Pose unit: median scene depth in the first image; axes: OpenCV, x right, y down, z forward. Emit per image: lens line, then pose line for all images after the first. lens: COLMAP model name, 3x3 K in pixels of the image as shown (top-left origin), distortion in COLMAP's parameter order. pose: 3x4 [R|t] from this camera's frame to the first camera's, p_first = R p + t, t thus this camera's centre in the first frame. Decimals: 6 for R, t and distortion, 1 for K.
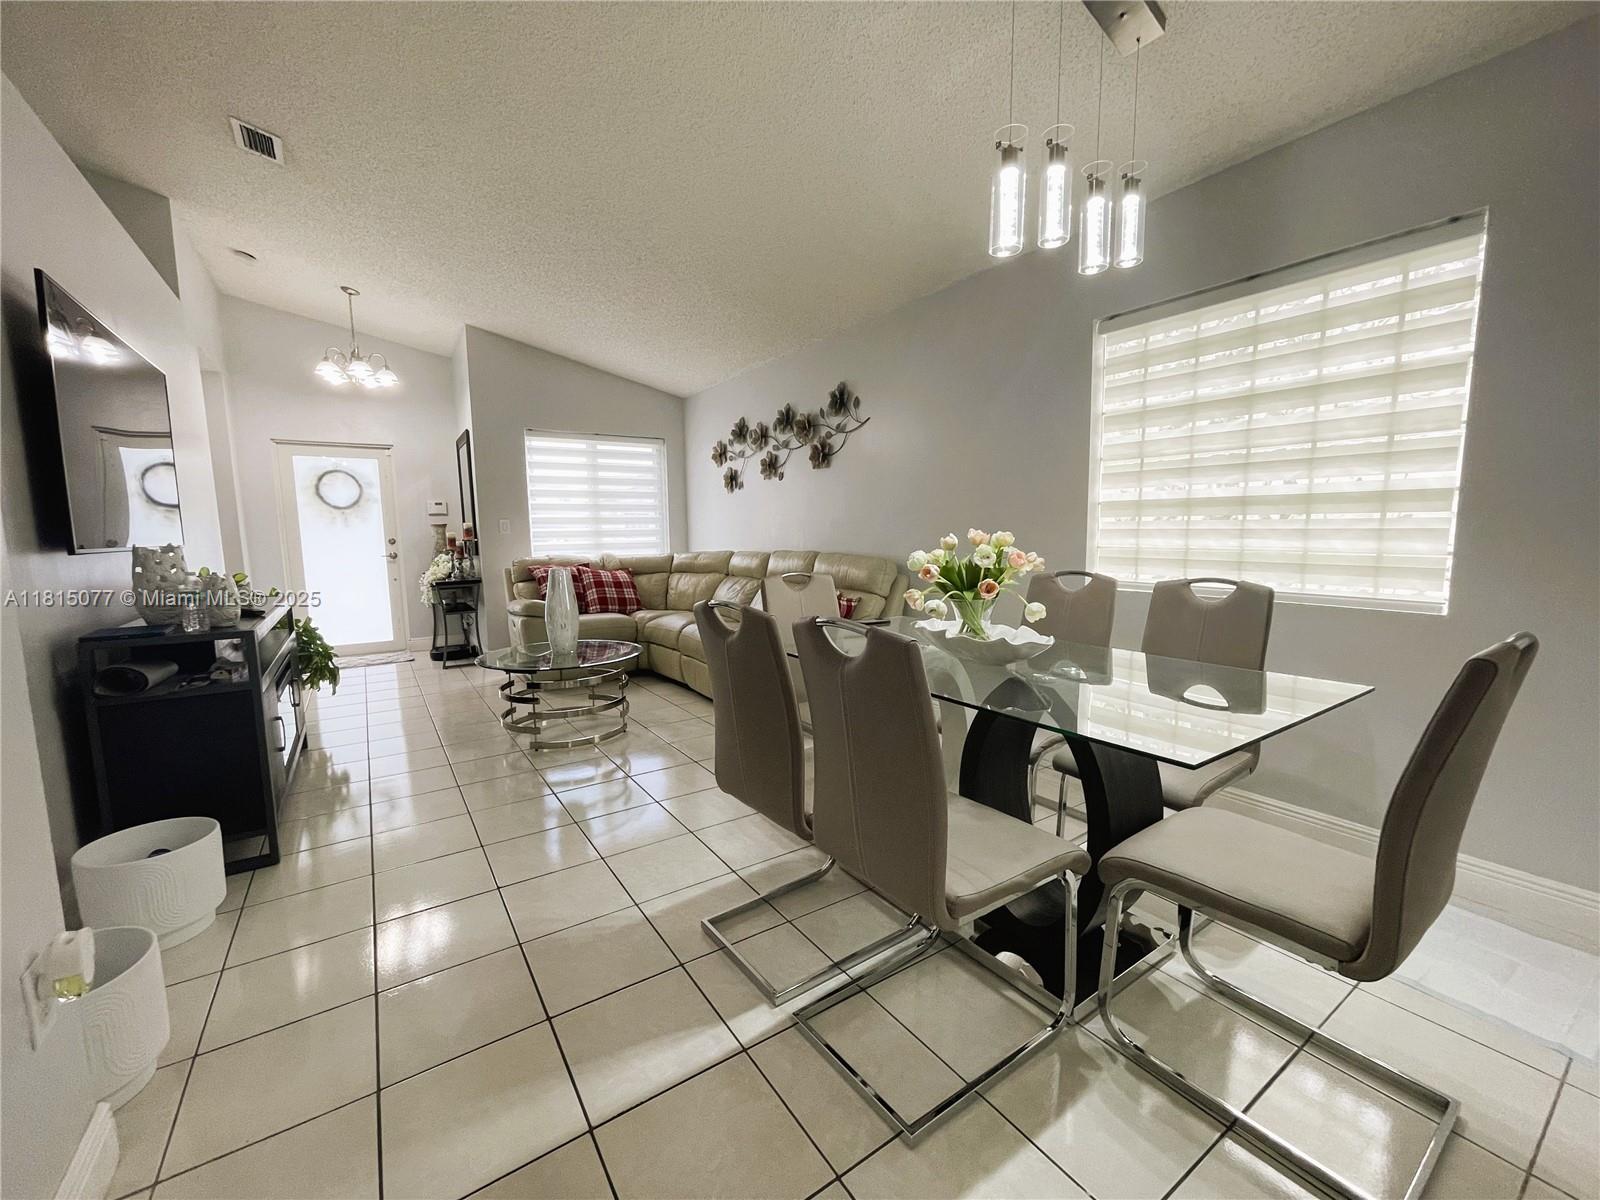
lens RADIAL K [[646.2, 0, 801.8], [0, 646.2, 607.1], [0, 0, 1]] dist [0.001293, -0.000509]
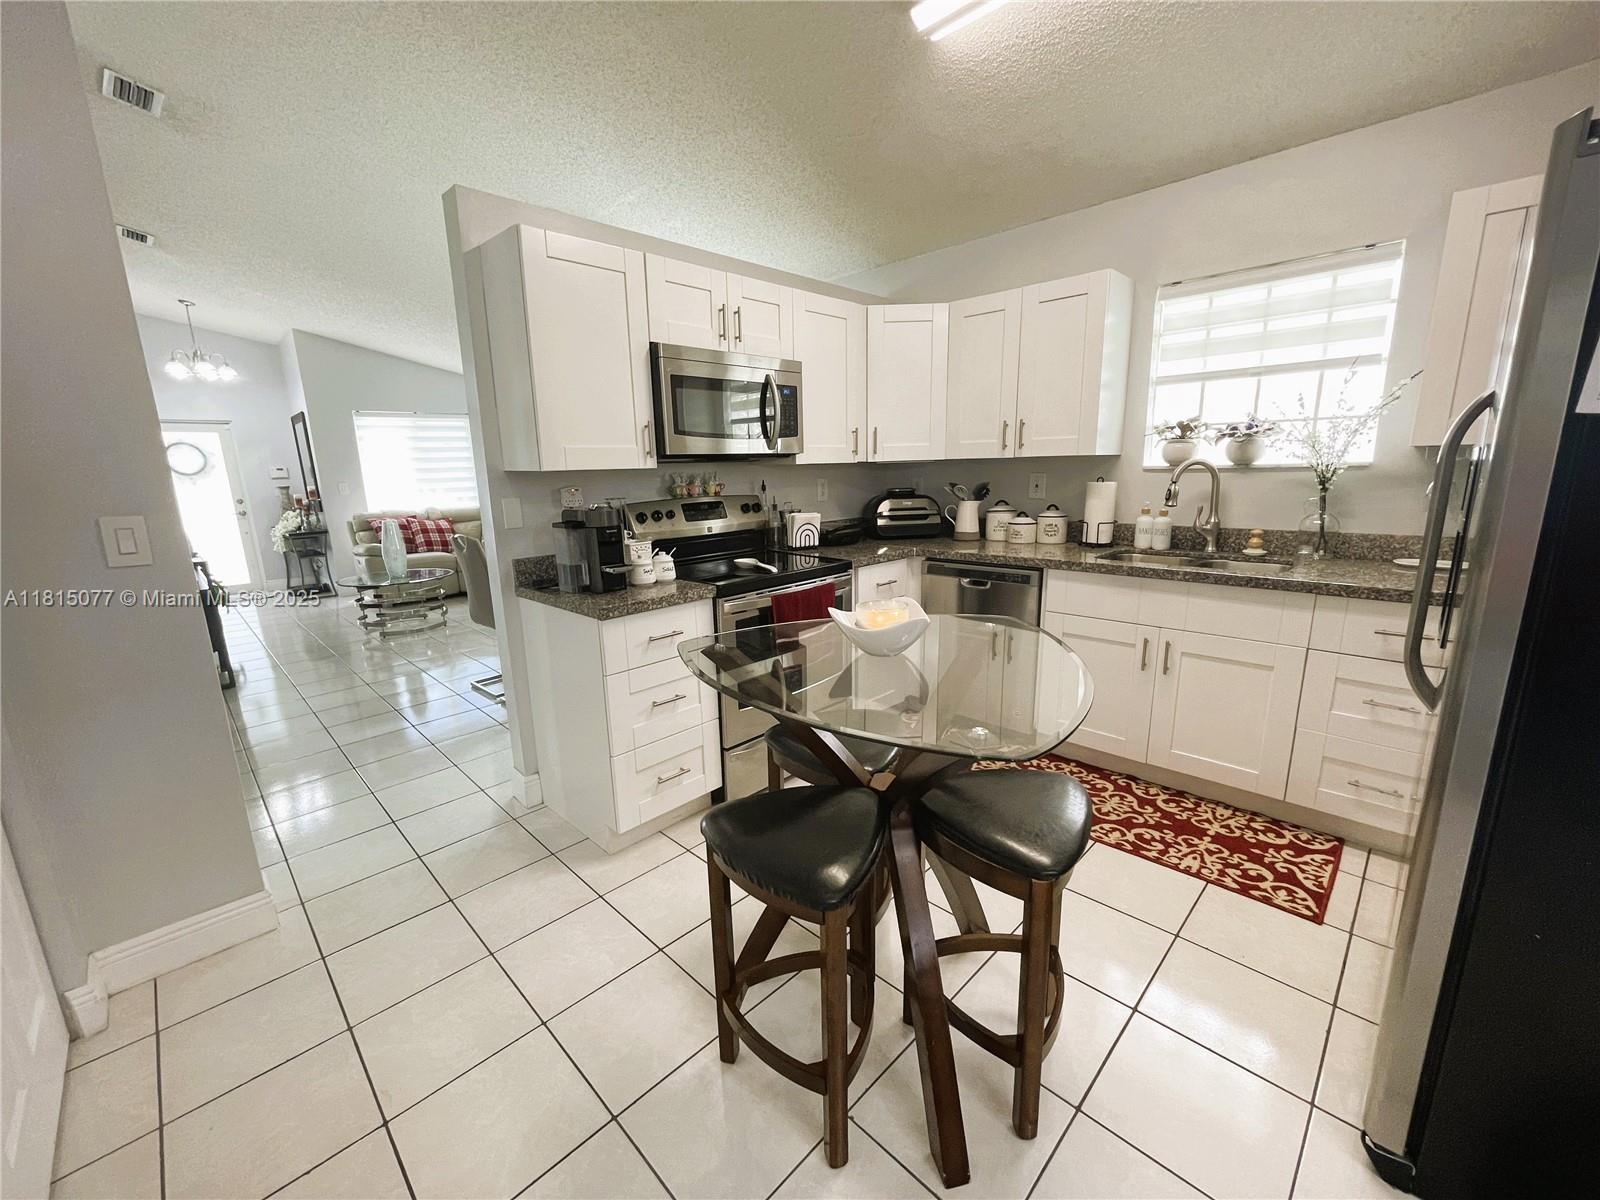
lens RADIAL K [[646.2, 0, 795.6], [0, 646.2, 598.7], [0, 0, 1]] dist [0.001293, -0.000509]
pose [[0.982571, -0.056052, 0.177238, 0.189274], [0.040425, 0.995068, 0.090582, 0.013735], [-0.181441, -0.081839, 0.979991, -0.451604]]
